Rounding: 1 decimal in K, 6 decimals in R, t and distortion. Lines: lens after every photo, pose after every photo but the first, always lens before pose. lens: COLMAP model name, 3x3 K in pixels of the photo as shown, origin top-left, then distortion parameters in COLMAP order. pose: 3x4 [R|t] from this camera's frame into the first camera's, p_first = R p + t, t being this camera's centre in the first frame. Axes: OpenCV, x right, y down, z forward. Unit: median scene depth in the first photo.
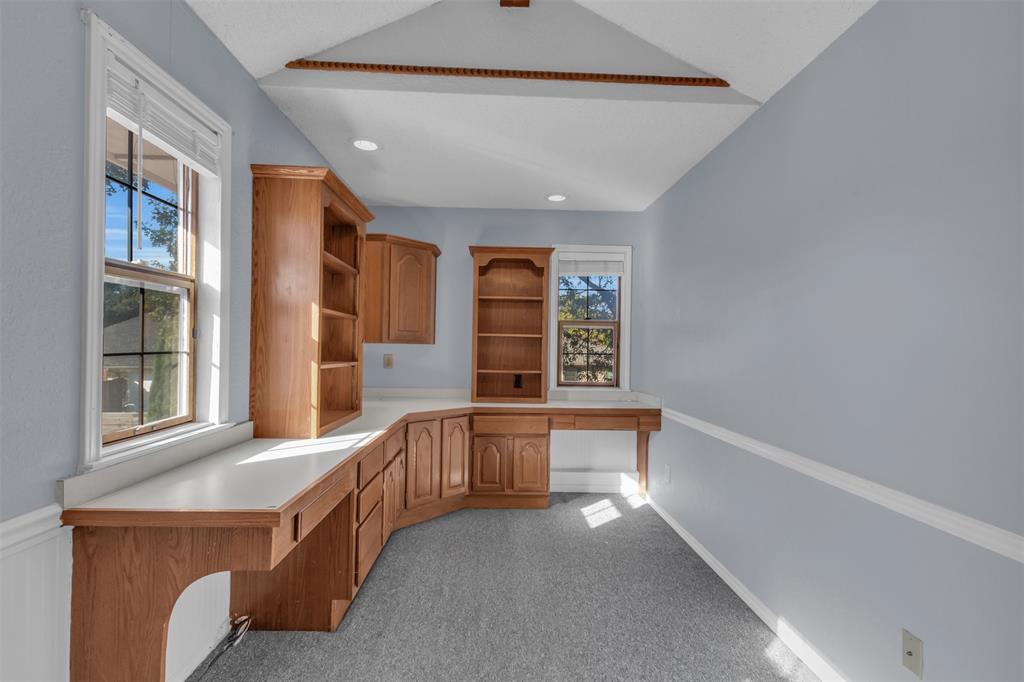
lens RADIAL K [[472.6, 0, 509.9], [0, 472.6, 344.0], [0, 0, 1]] dist [0.006937, -0.001982]
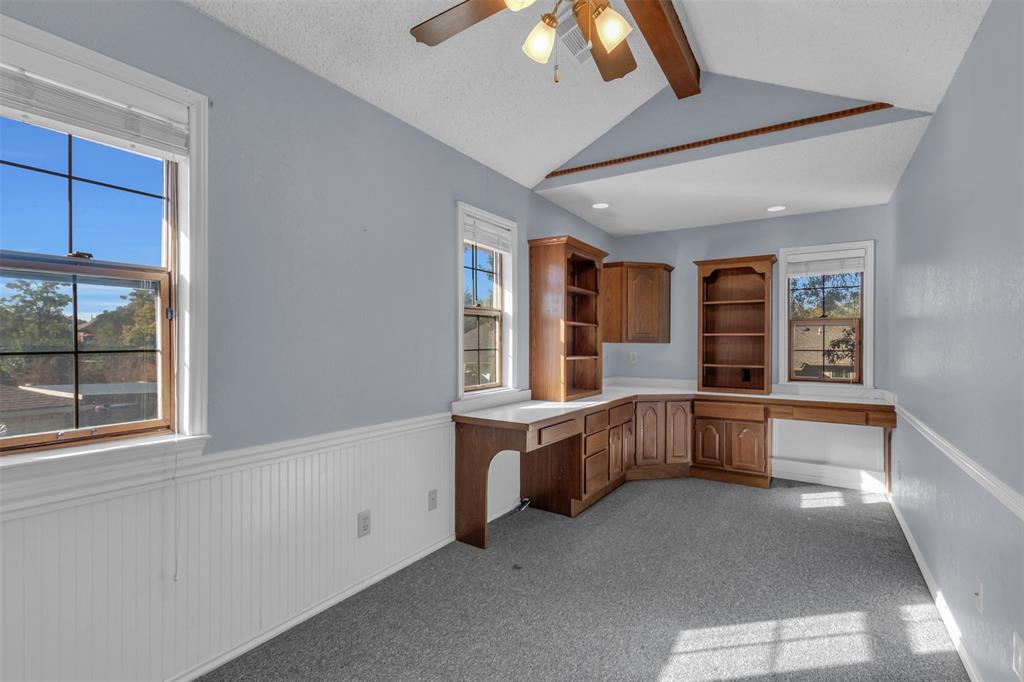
lens RADIAL K [[472.6, 0, 512.2], [0, 472.6, 343.6], [0, 0, 1]] dist [0.006937, -0.001982]
pose [[0.822174, -0.012289, -0.569103, 0.288068], [0.012530, 0.999915, -0.003490, 0.001579], [0.569098, -0.004262, 0.822259, -0.338891]]
